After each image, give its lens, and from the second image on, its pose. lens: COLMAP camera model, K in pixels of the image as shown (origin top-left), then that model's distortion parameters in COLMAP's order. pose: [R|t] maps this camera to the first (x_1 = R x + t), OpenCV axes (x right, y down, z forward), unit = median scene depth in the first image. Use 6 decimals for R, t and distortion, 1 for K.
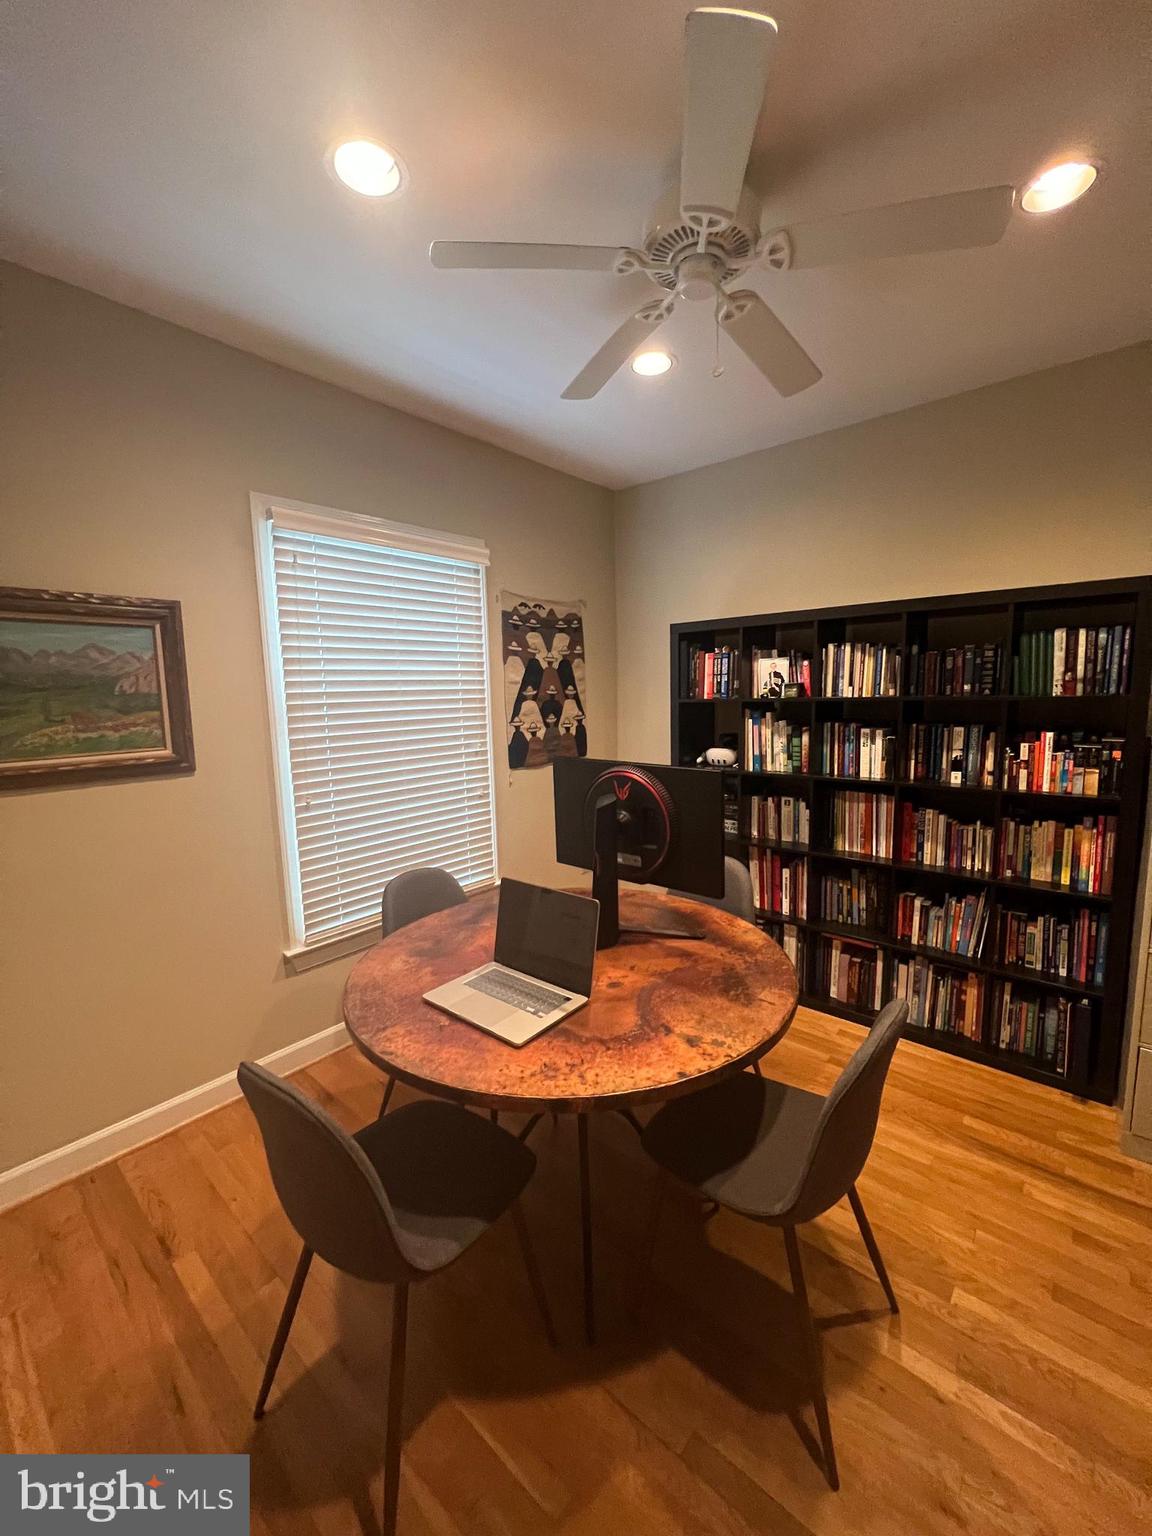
lens RADIAL K [[614.1, 0, 576.3], [0, 614.1, 761.0], [0, 0, 1]] dist [-0.005212, 0.001330]
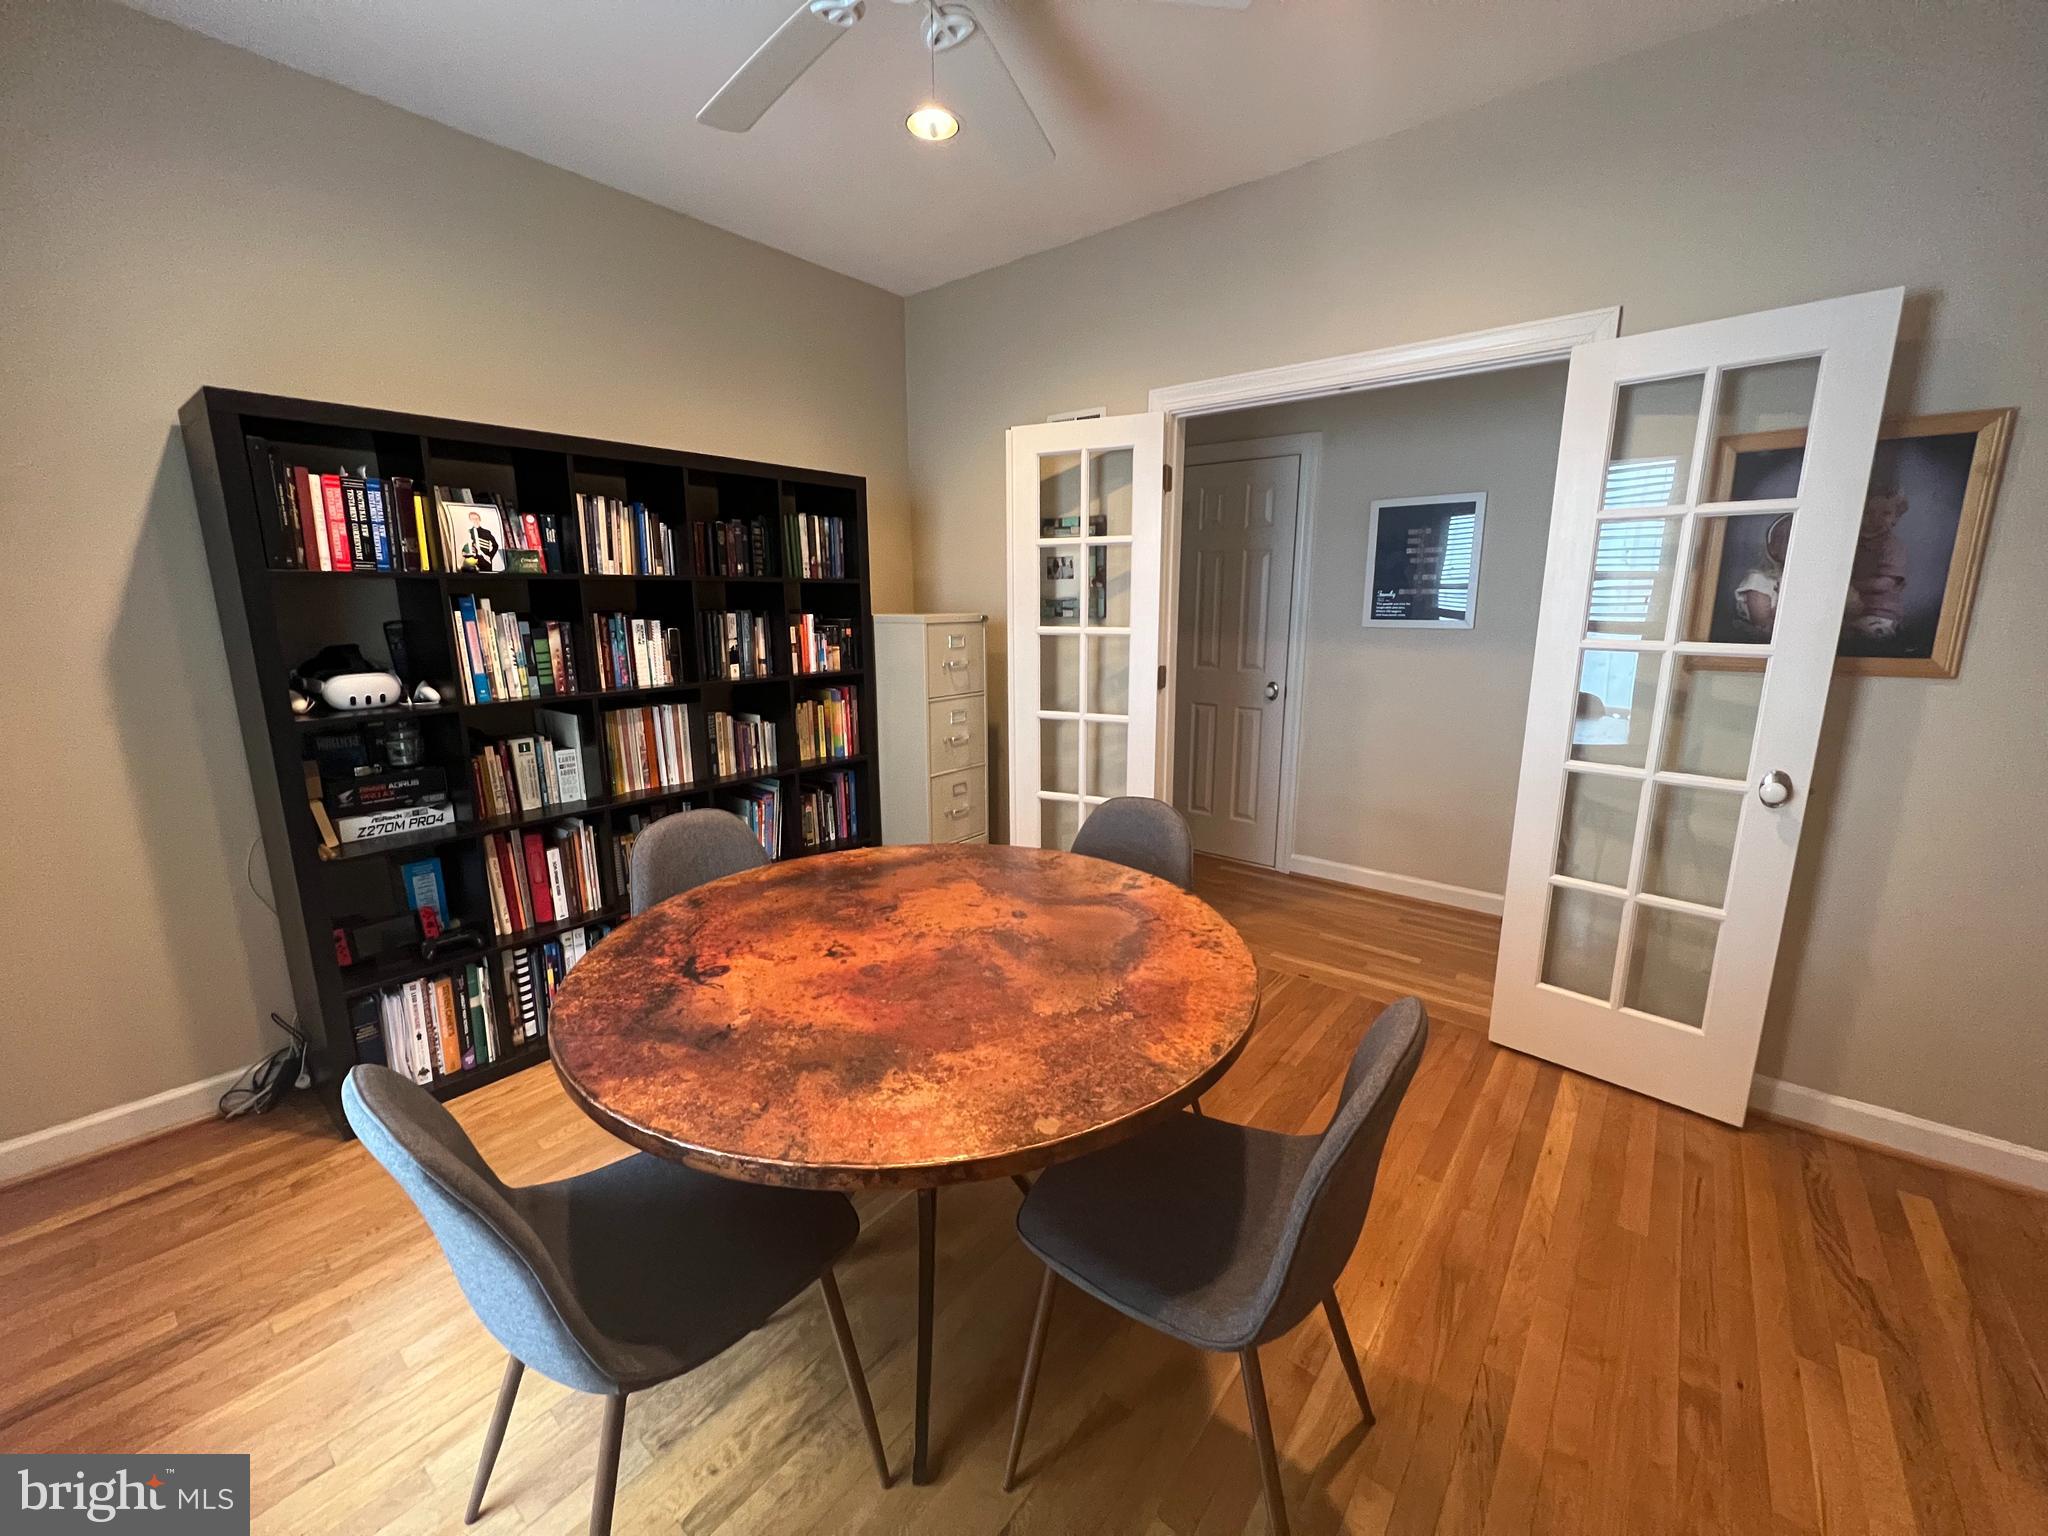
lens RADIAL K [[818.8, 0, 1023.7], [0, 818.8, 764.5], [0, 0, 1]] dist [-0.005212, 0.001330]
pose [[-0.042271, -0.180966, 0.982581, -0.550876], [0.117189, 0.975773, 0.184754, -0.009941], [-0.992210, 0.122957, -0.020040, 0.583221]]
